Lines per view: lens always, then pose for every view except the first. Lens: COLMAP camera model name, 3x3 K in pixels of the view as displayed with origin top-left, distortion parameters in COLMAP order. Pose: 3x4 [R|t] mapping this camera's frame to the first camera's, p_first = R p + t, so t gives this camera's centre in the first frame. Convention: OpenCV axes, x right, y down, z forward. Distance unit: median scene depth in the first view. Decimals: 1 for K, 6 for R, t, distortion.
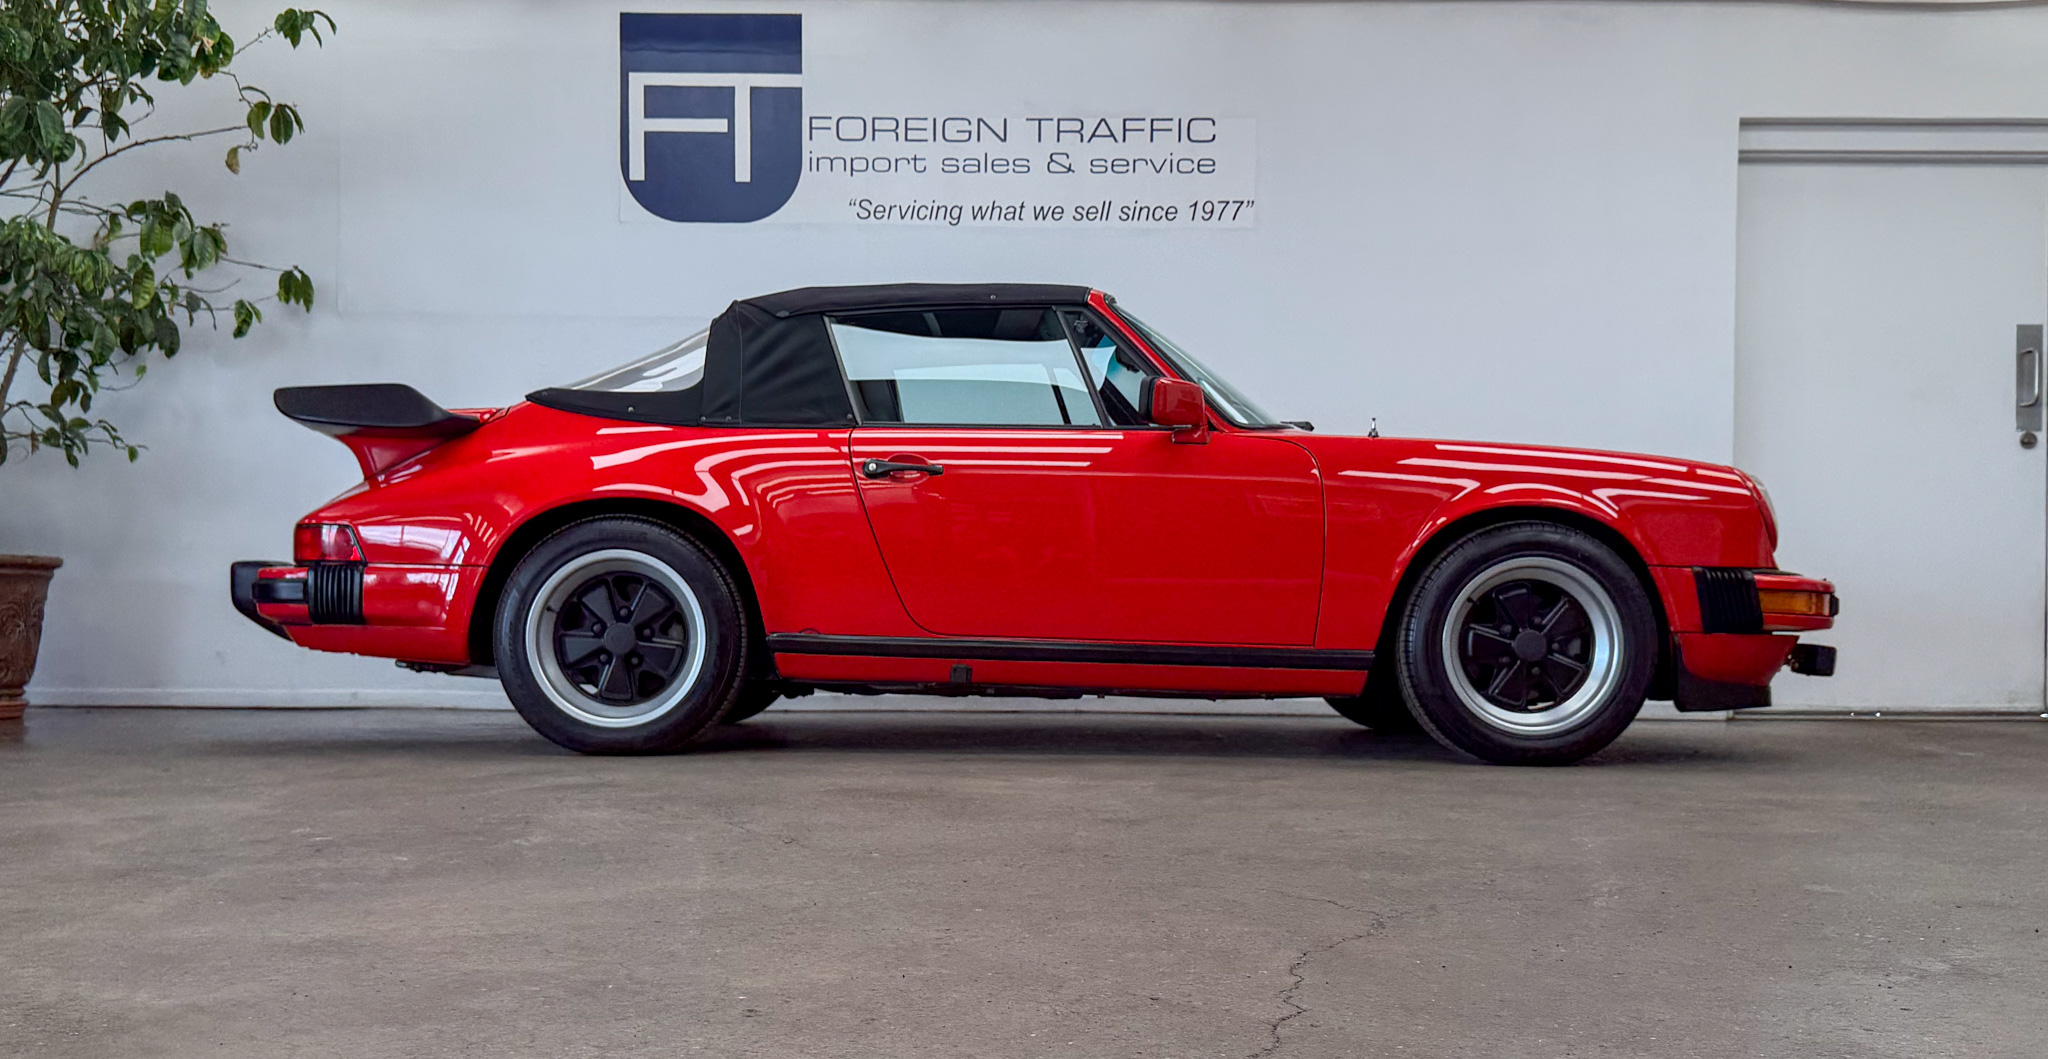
lens RADIAL K [[1821.2, 0, 992.3], [0, 1821.2, 633.0], [0, 0, 1]] dist [0.231374, -0.560420]
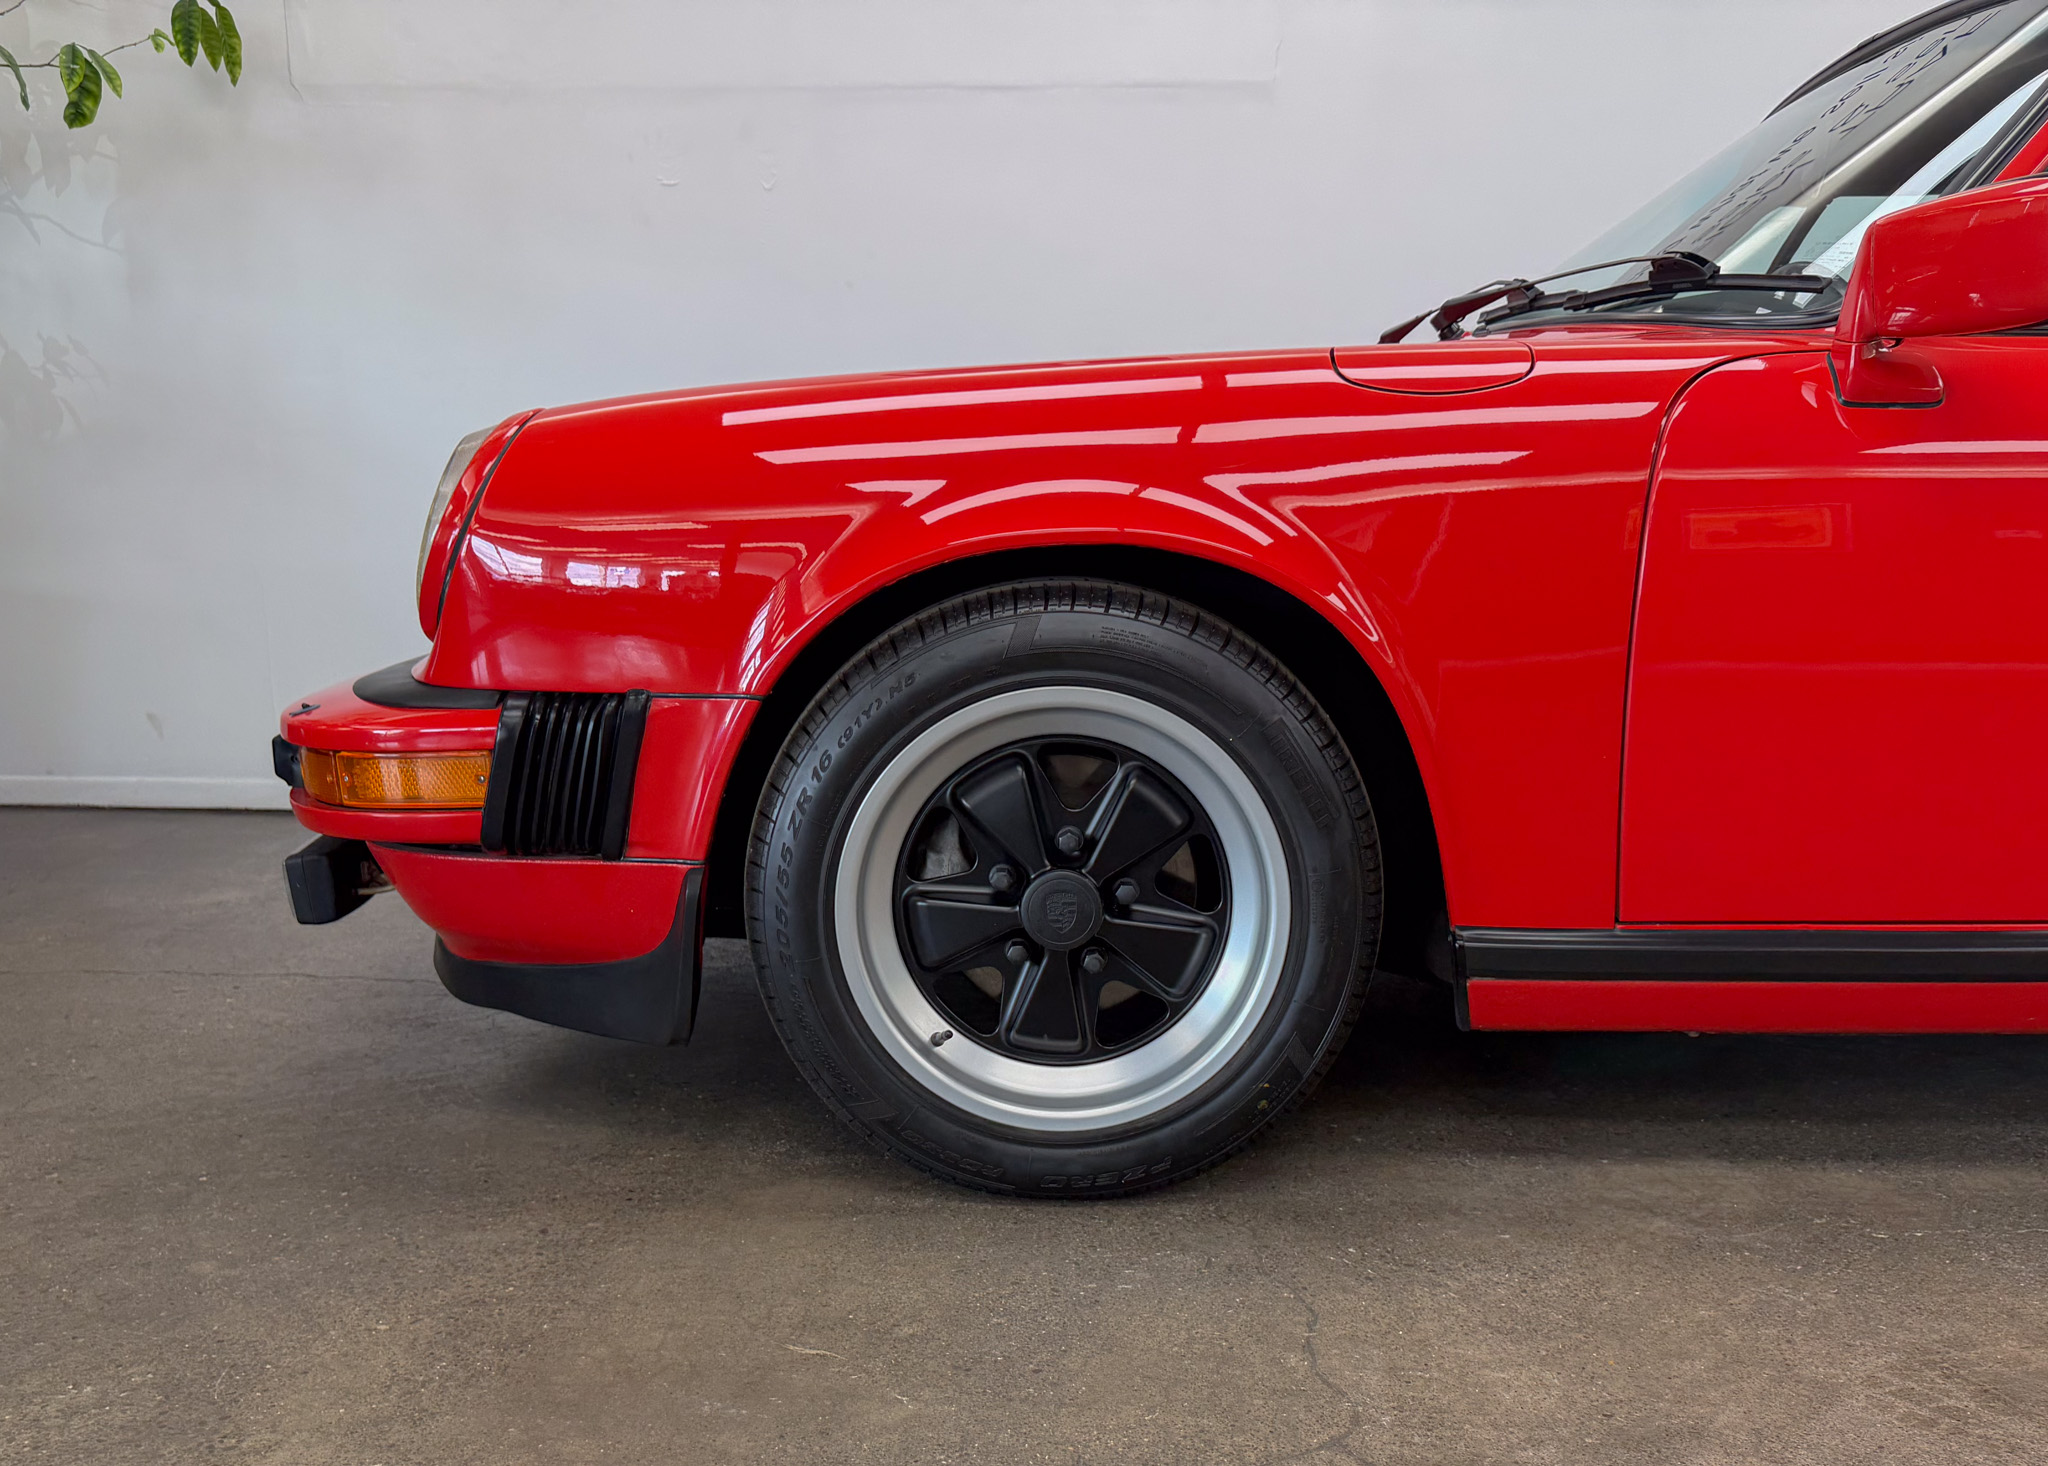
lens RADIAL K [[1747.5, 0, 1036.4], [0, 1747.5, 946.6], [0, 0, 1]] dist [0.055925, -0.074899]
pose [[0.999509, 0.008538, -0.030141, -0.119139], [-0.001112, 0.971211, 0.238219, -0.052461], [0.031307, -0.238068, 0.970744, 0.452774]]
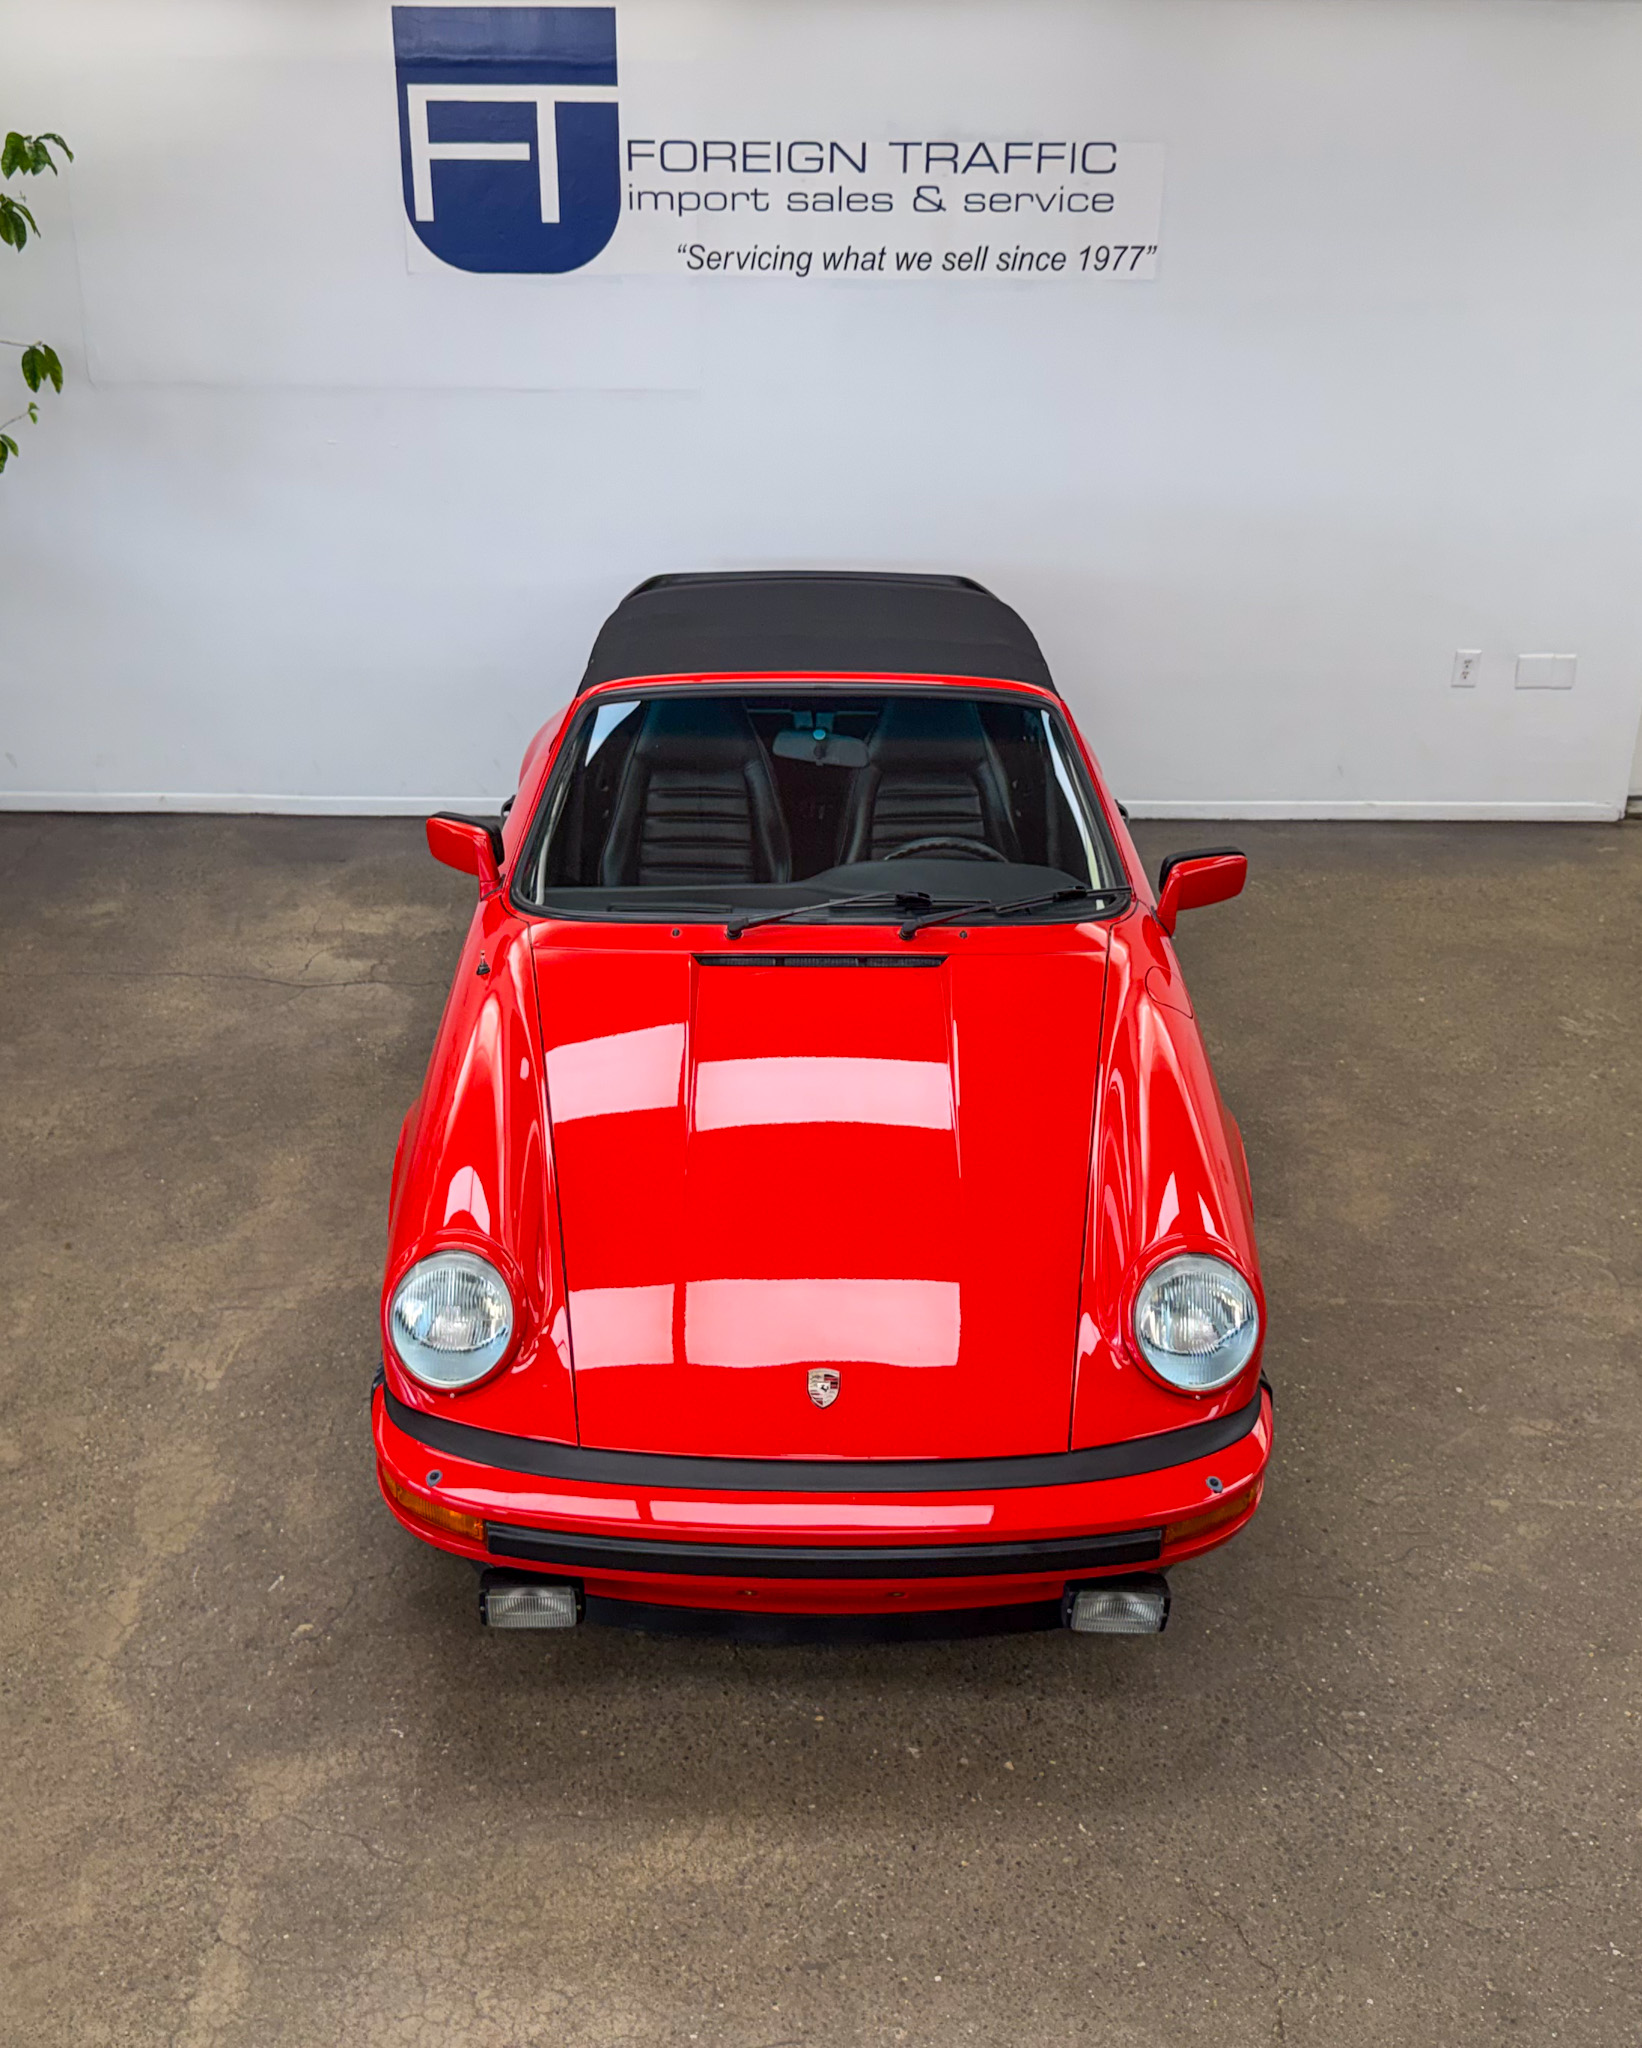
lens RADIAL K [[2034.3, 0, 803.7], [0, 2034.3, 908.3], [0, 0, 1]] dist [0.171024, -0.344027]
pose [[0.999911, -0.005710, 0.012035, -0.033156], [0.000773, 0.926807, 0.375537, -0.308617], [-0.013298, -0.375495, 0.926729, 0.010074]]
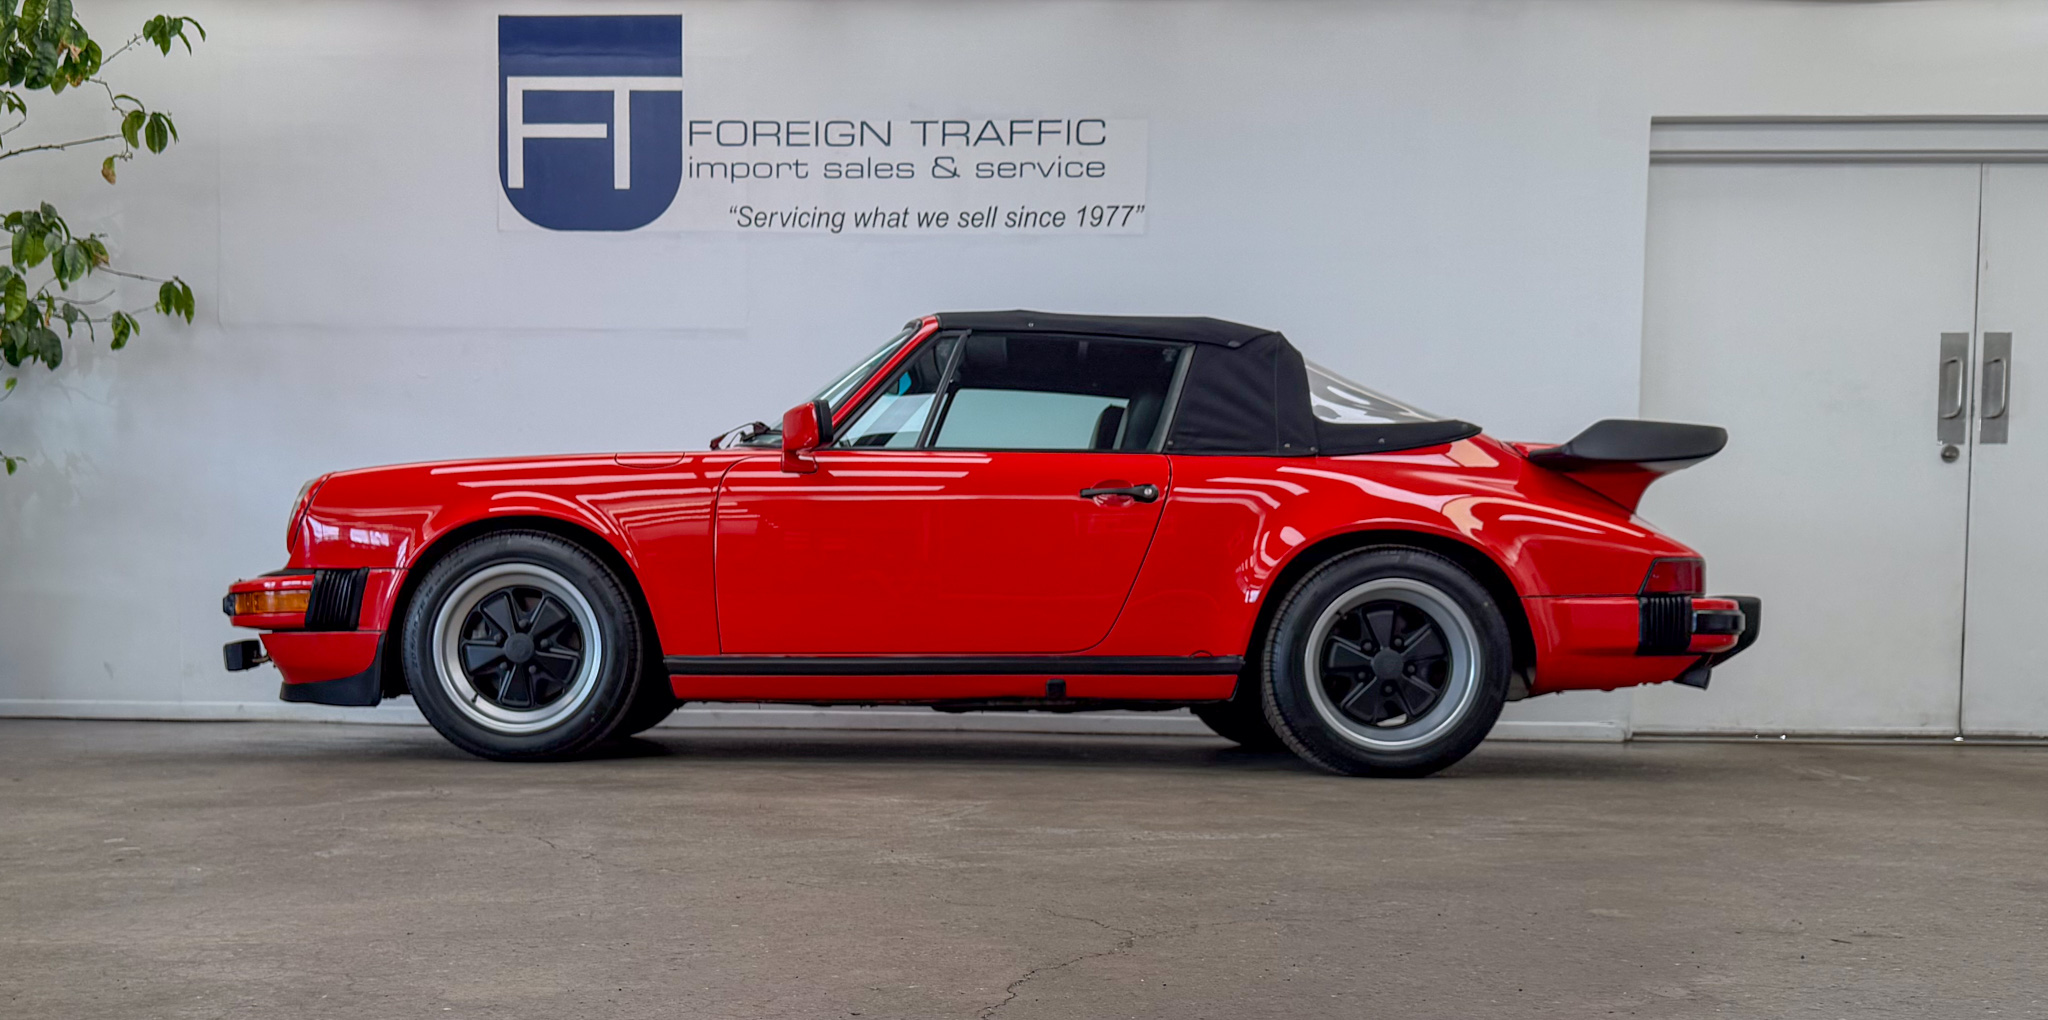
lens RADIAL K [[1835.7, 0, 855.1], [0, 1835.7, 732.3], [0, 0, 1]] dist [0.219663, -0.490834]
pose [[0.999156, 0.006627, -0.040533, 0.031137], [-0.004820, 0.998997, 0.044515, -0.000004], [0.040787, -0.044282, 0.998186, -0.000088]]
